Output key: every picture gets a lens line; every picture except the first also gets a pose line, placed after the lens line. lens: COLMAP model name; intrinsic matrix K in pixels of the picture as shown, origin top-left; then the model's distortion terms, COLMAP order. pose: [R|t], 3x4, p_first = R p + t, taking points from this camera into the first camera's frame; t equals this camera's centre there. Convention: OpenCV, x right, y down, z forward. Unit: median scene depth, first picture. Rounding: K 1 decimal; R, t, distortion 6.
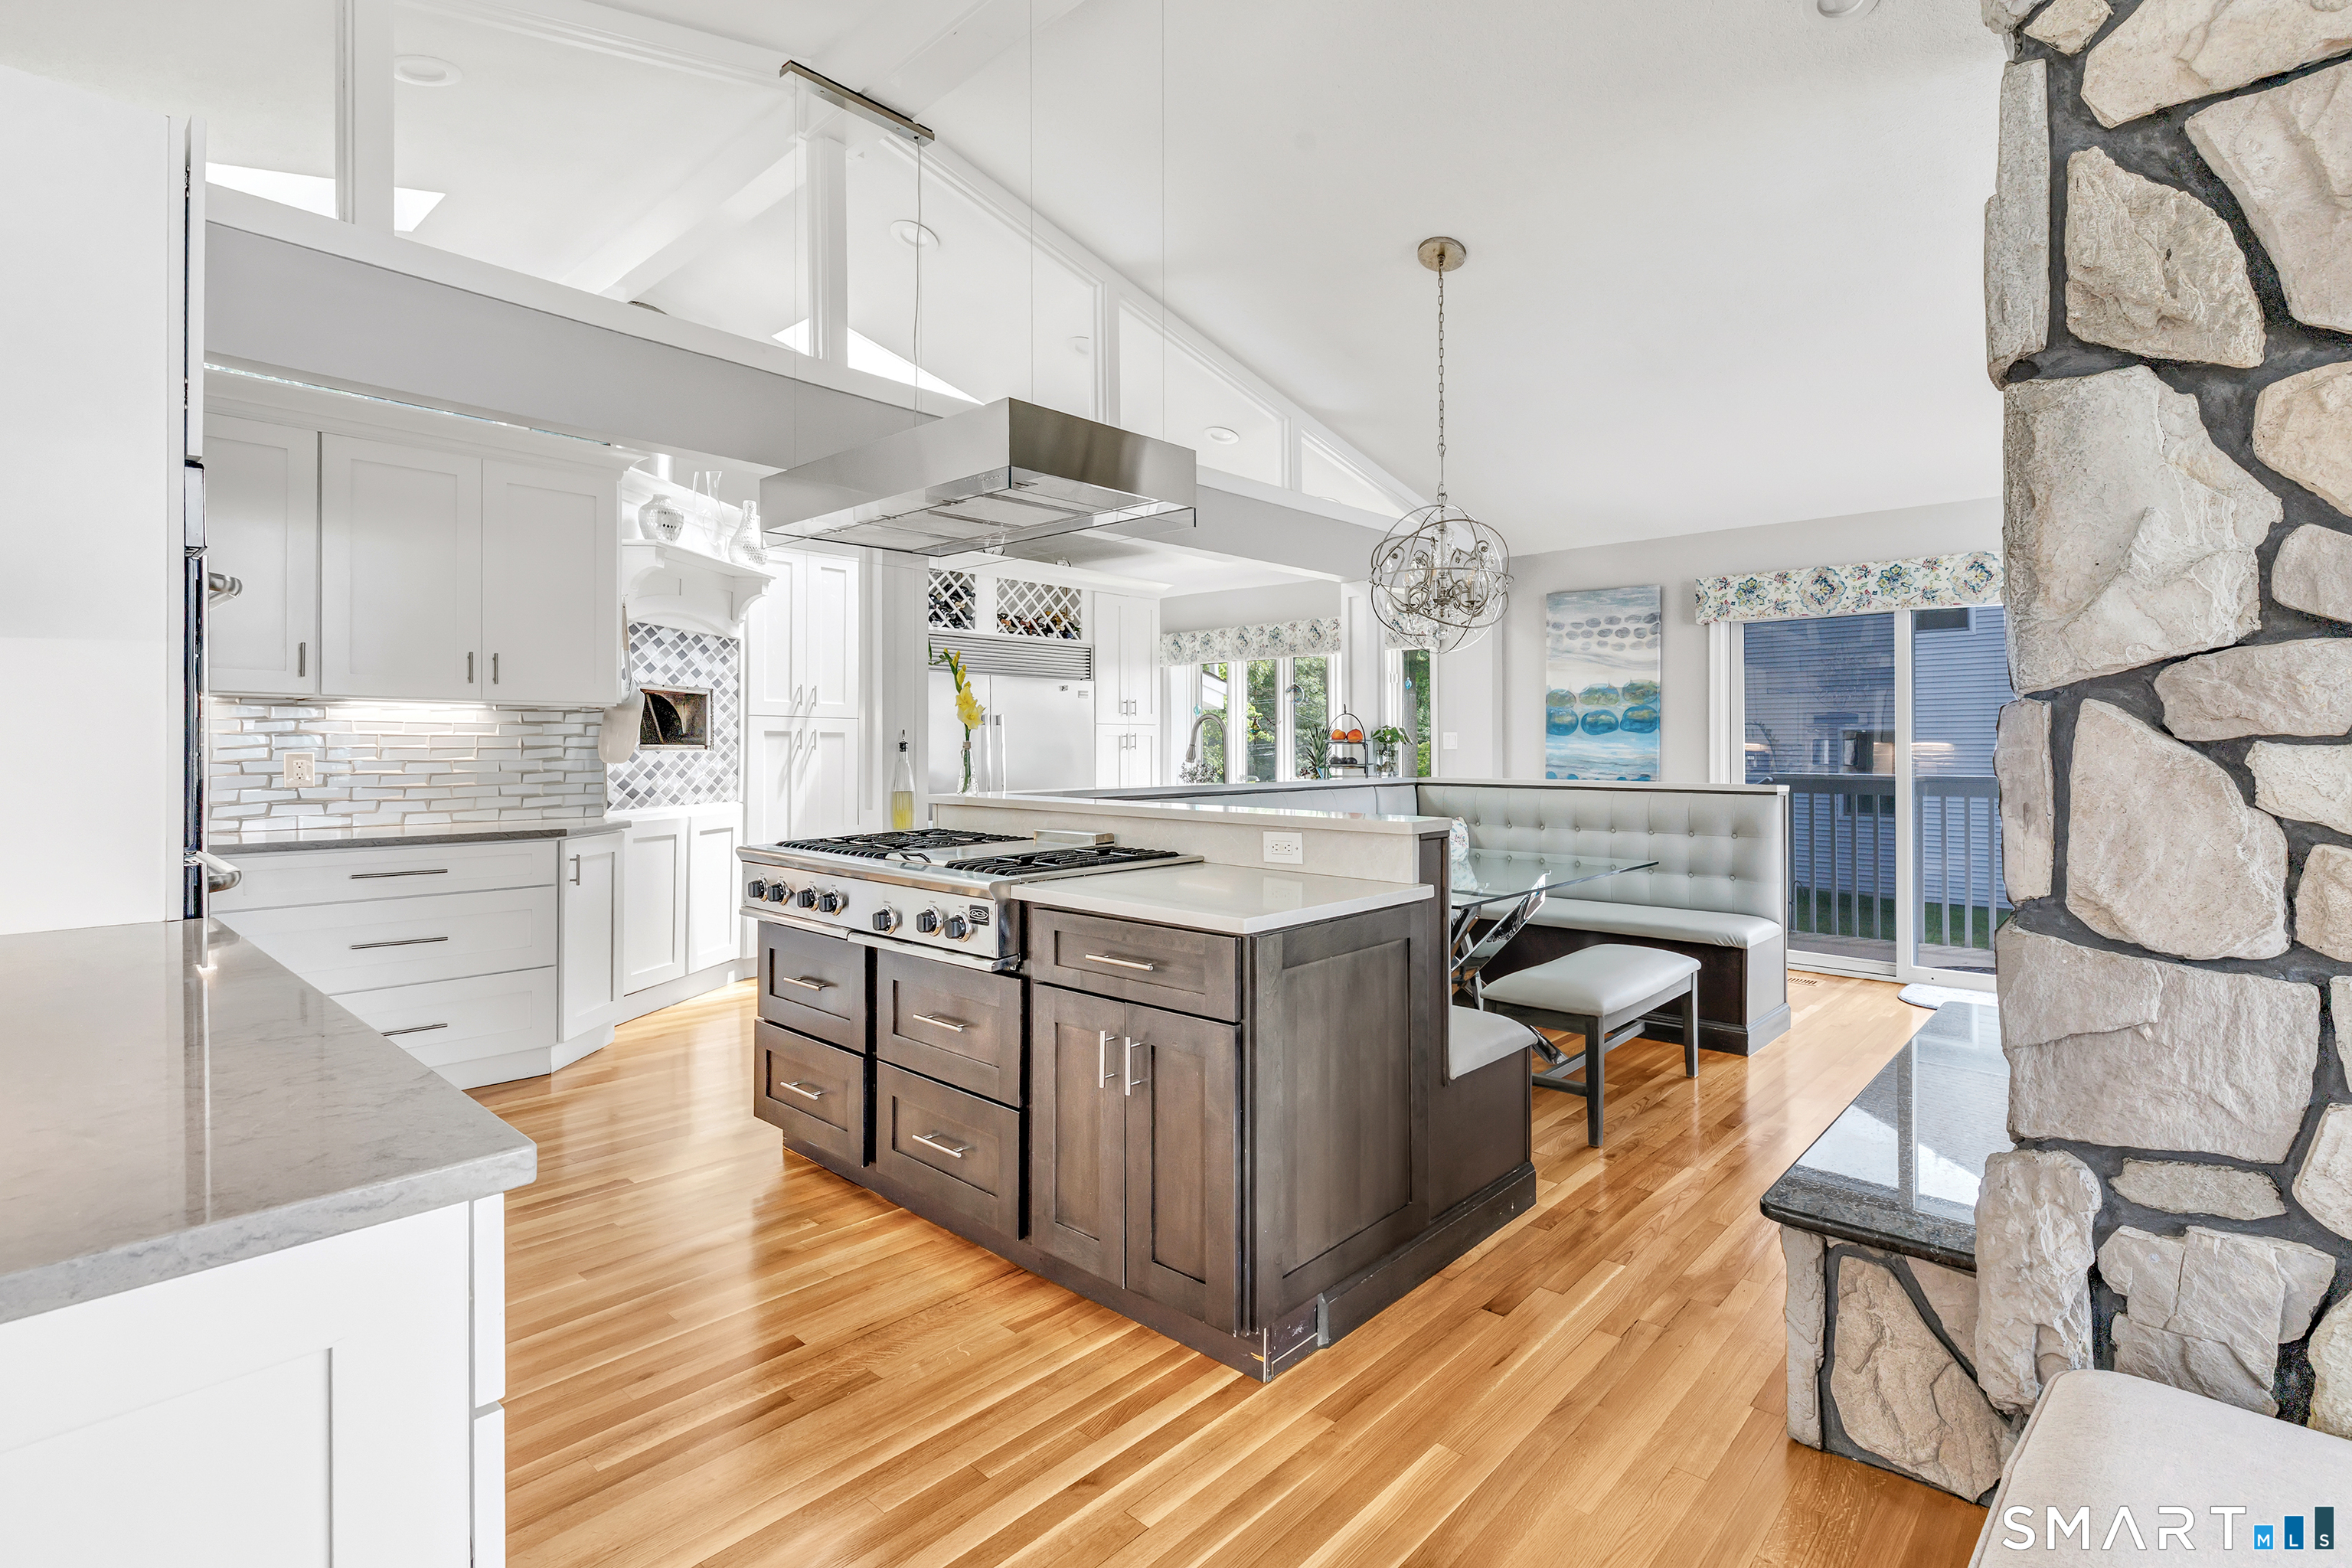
lens RADIAL K [[1072.5, 0, 1252.8], [0, 1072.5, 744.1], [0, 0, 1]] dist [-0.001628, 0.000537]
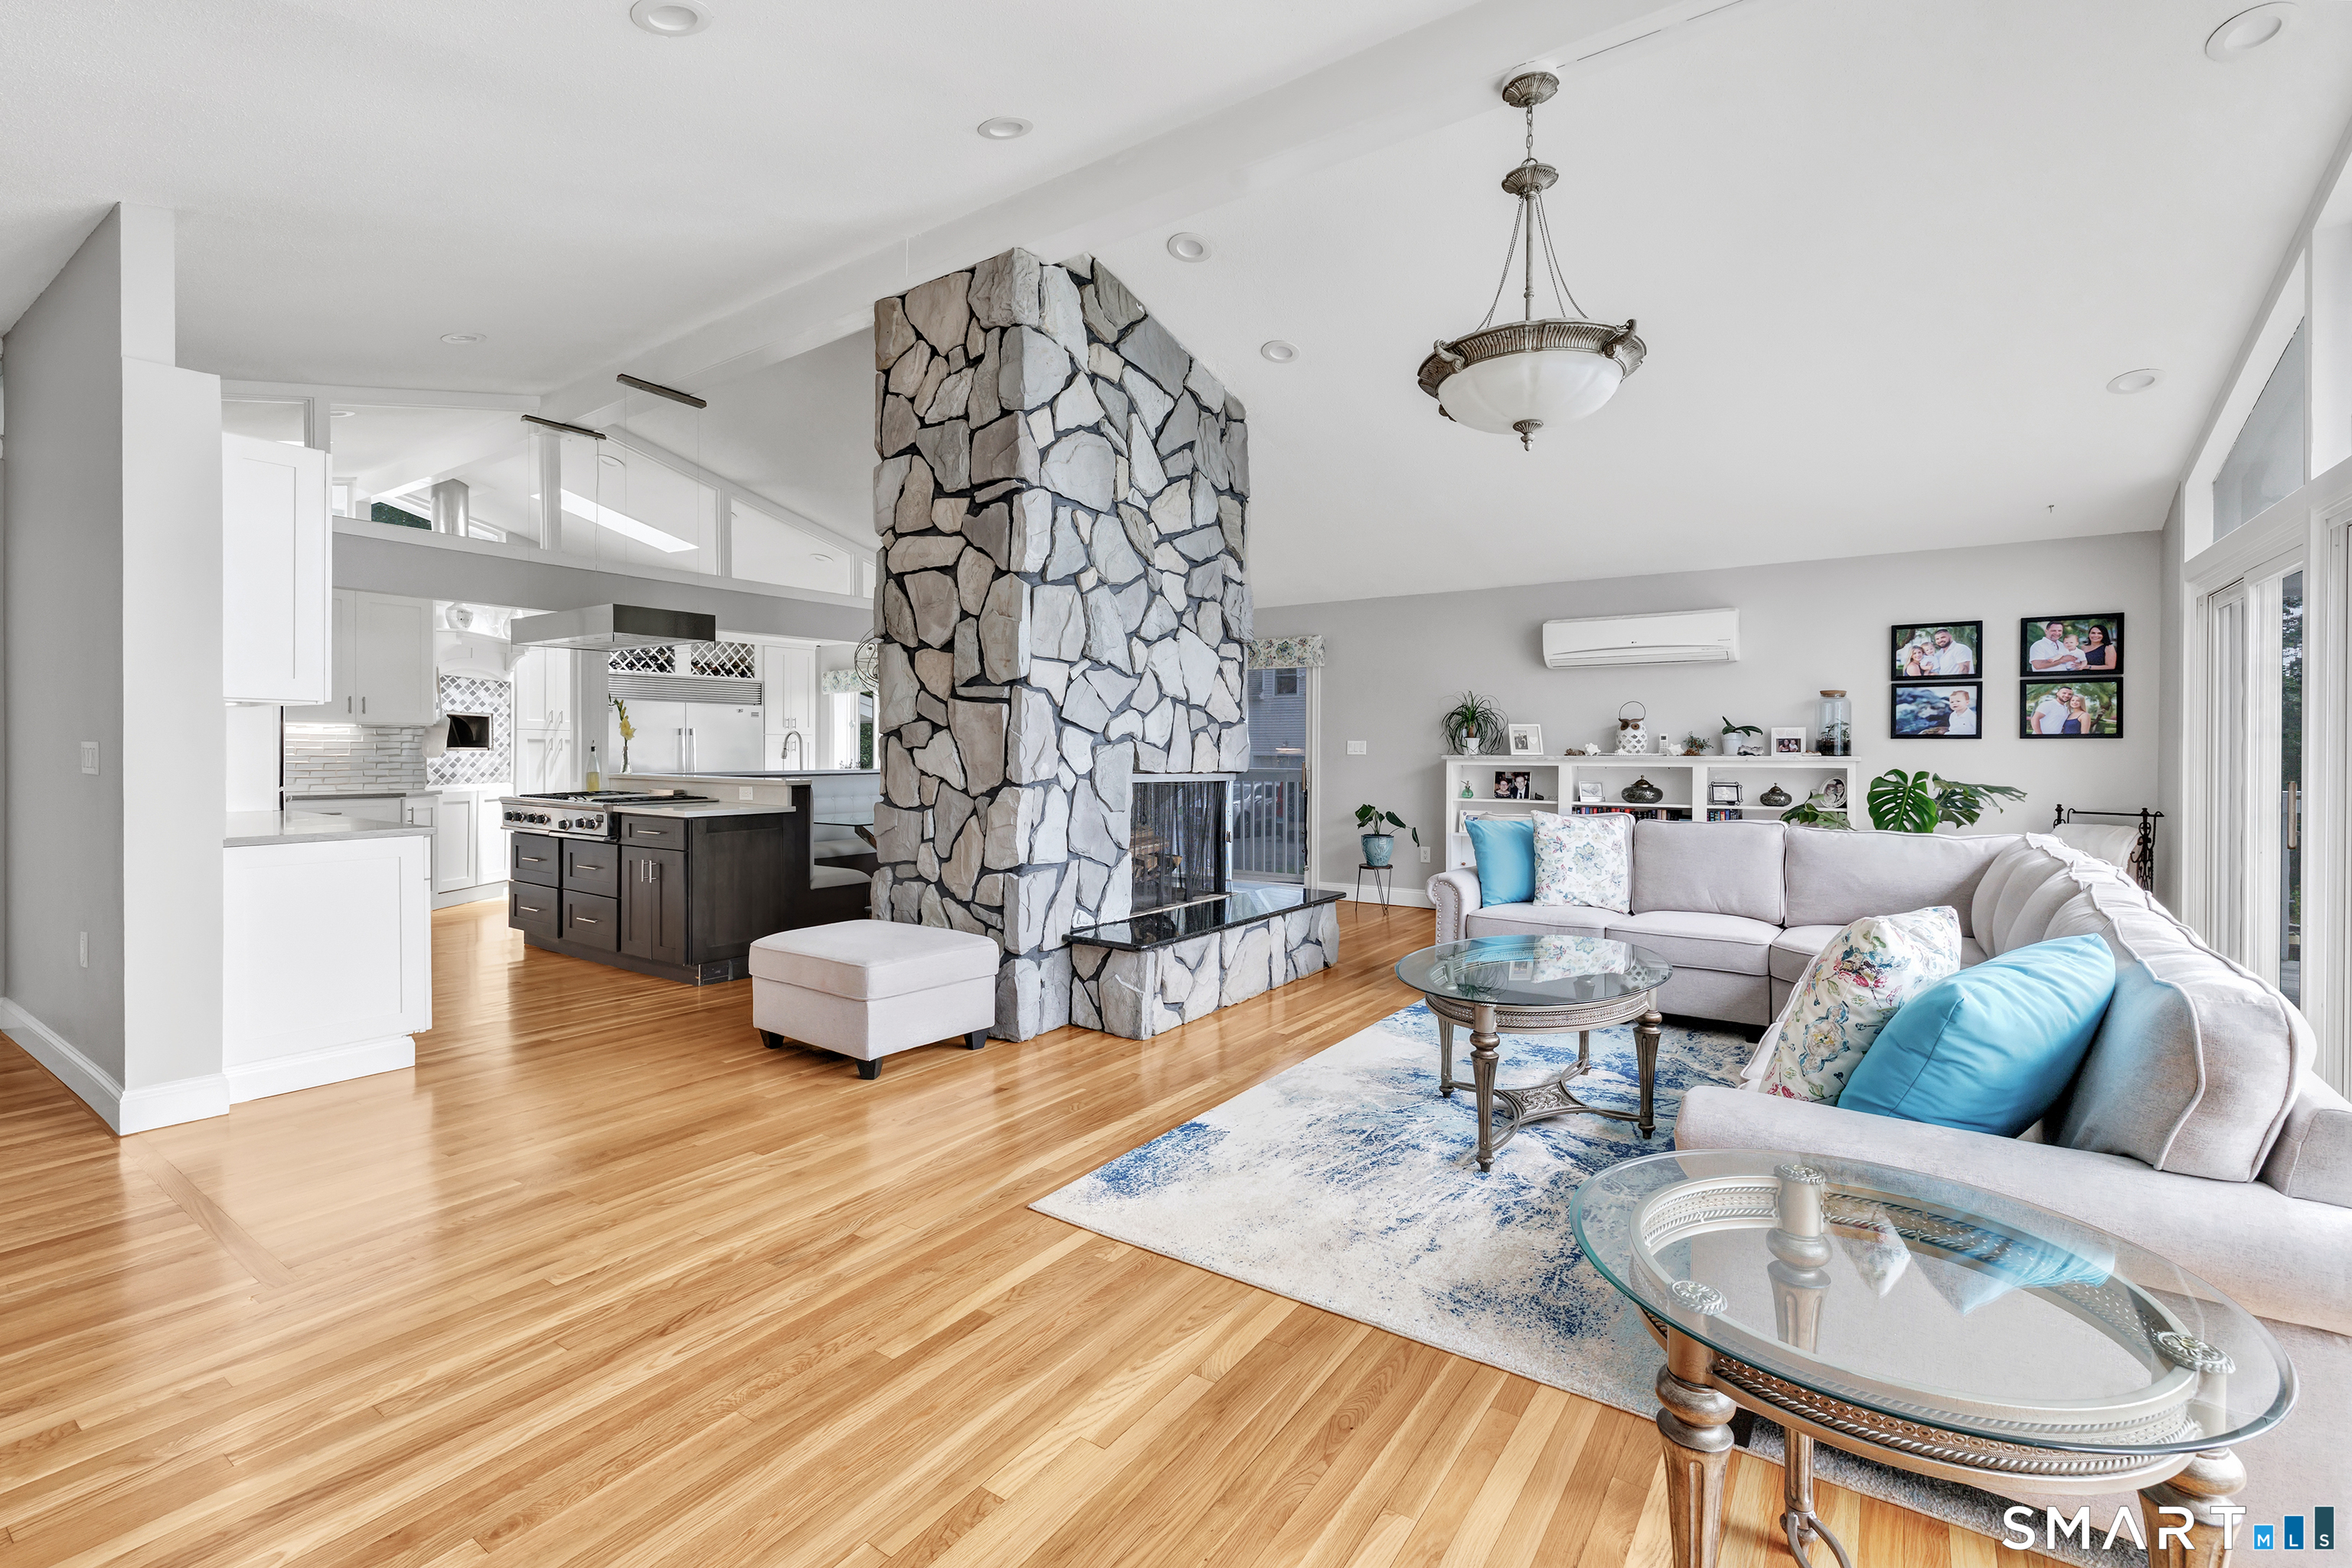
lens RADIAL K [[1072.5, 0, 1167.2], [0, 1072.5, 766.4], [0, 0, 1]] dist [-0.001628, 0.000537]
pose [[0.996734, 0.002477, 0.080721, 0.393213], [-0.003758, 0.999869, 0.015725, -0.000114], [-0.080672, -0.015977, 0.996613, -0.719963]]
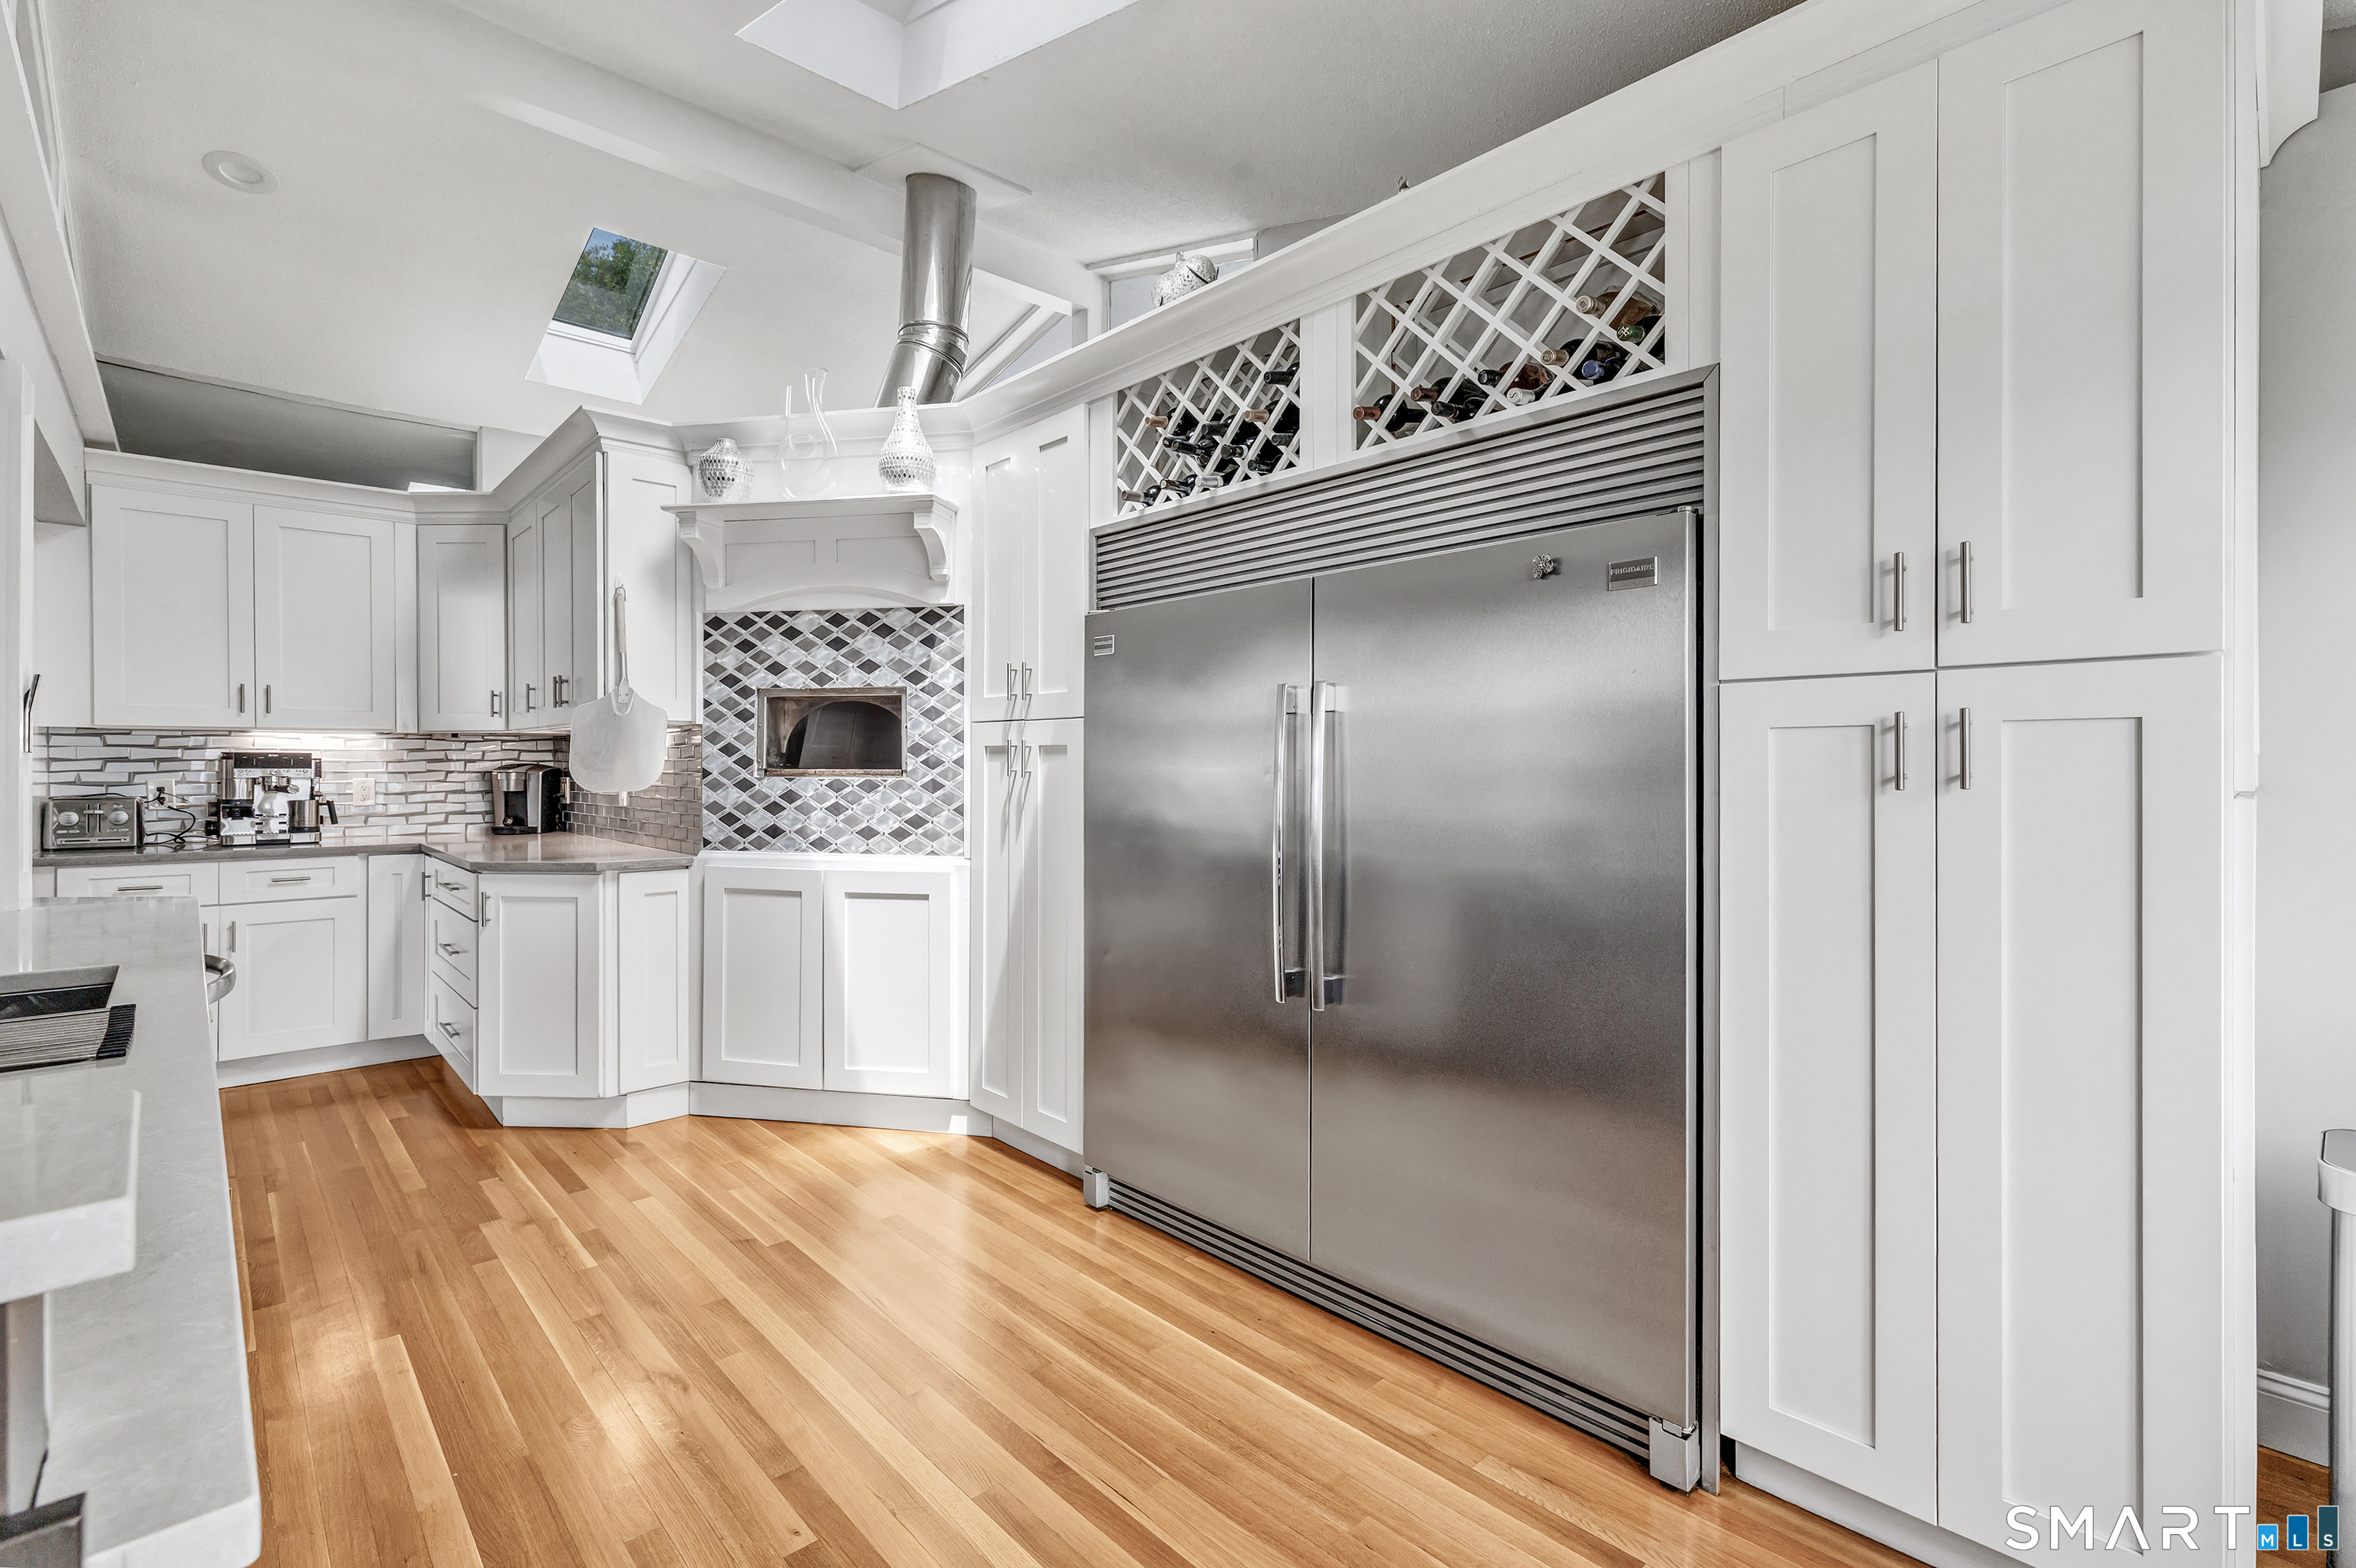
lens RADIAL K [[1074.2, 0, 1164.4], [0, 1074.2, 772.7], [0, 0, 1]] dist [-0.001628, 0.000537]
pose [[-0.113891, 0.000623, -0.993493, 0.152130], [-0.000313, 1.000000, 0.000663, 0.002496], [0.993493, 0.000387, -0.113891, 1.235626]]
